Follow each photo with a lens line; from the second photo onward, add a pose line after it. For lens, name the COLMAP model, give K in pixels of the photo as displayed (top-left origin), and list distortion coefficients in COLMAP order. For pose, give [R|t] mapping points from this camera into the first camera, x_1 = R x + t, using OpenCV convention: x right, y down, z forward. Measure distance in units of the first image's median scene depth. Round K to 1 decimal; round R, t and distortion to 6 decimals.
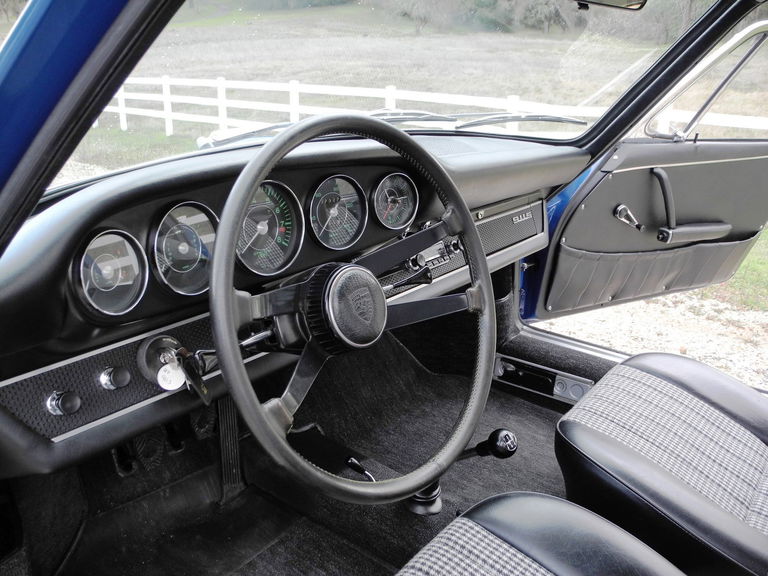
lens RADIAL K [[632.8, 0, 384.0], [0, 632.8, 297.9], [0, 0, 1]] dist [-0.131298, 0.115374]
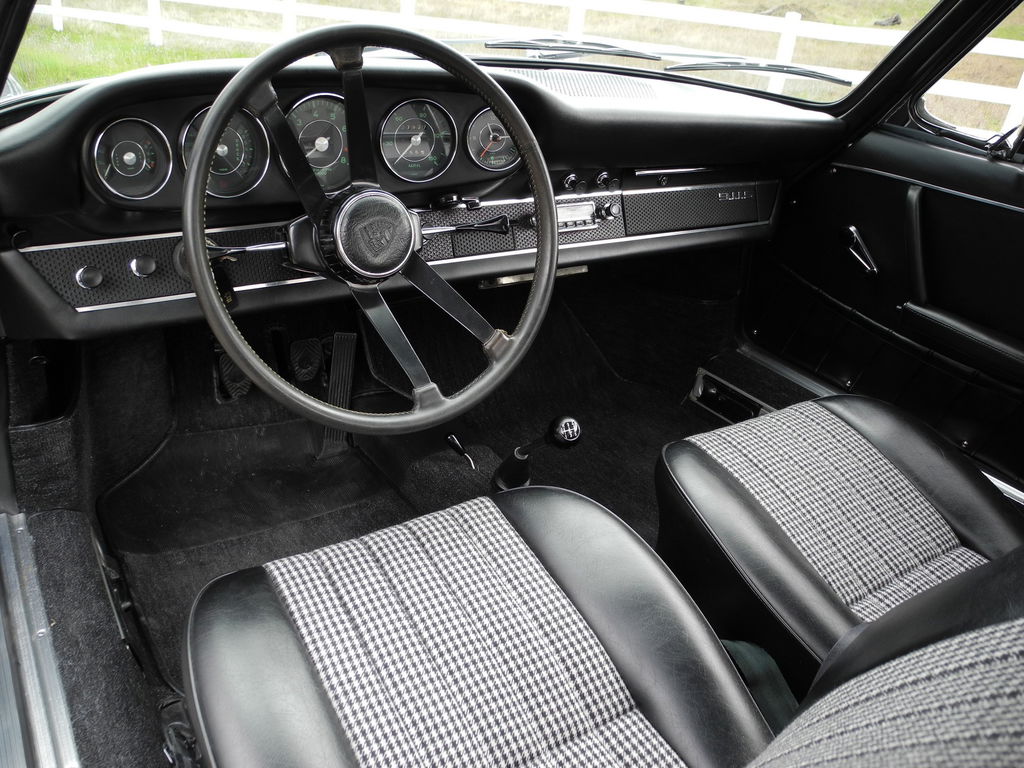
lens RADIAL K [[855.0, 0, 505.9], [0, 855.0, 389.1], [0, 0, 1]] dist [-0.142112, 0.124736]
pose [[0.949738, 0.203106, -0.238214, 0.313155], [-0.174882, 0.975375, 0.134386, 0.021011], [0.259643, -0.085972, 0.961870, -0.130718]]
